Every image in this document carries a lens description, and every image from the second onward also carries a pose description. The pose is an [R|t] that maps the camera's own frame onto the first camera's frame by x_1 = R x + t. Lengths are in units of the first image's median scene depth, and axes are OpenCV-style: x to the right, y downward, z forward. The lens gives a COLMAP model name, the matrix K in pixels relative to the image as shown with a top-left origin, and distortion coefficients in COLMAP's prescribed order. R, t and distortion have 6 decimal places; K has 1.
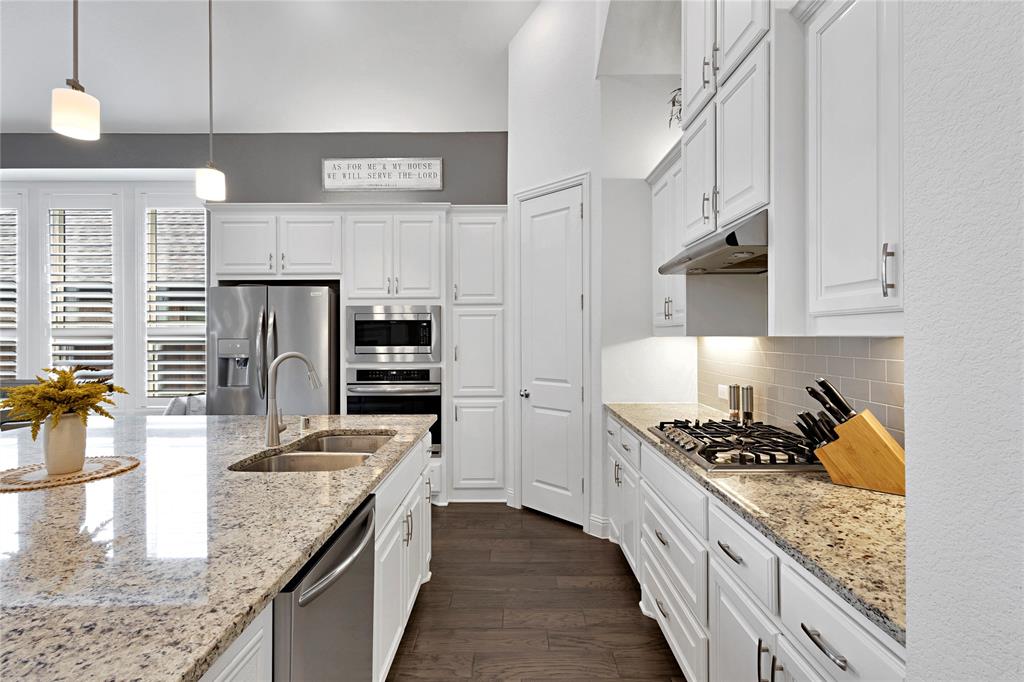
lens RADIAL K [[475.1, 0, 514.7], [0, 475.1, 338.8], [0, 0, 1]] dist [0.004349, 0.000583]
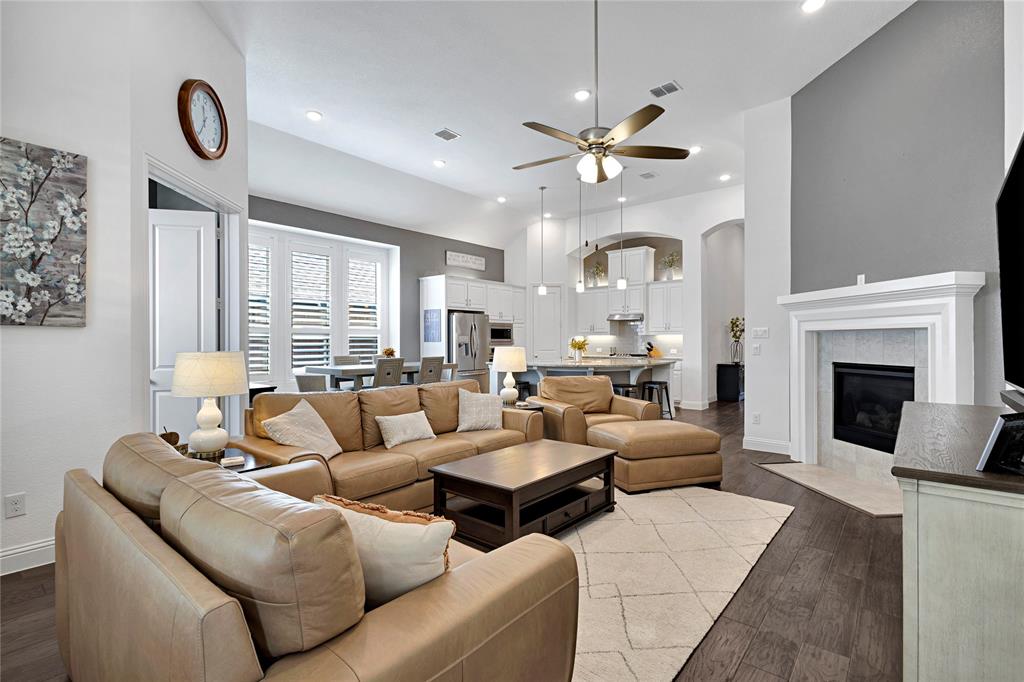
lens RADIAL K [[475.1, 0, 514.7], [0, 475.1, 338.8], [0, 0, 1]] dist [0.004349, 0.000583]
pose [[0.634911, 0.003231, 0.772578, -1.821572], [0.003941, 0.999965, -0.007420, 0.027614], [-0.772575, 0.007756, 0.634876, -0.554807]]
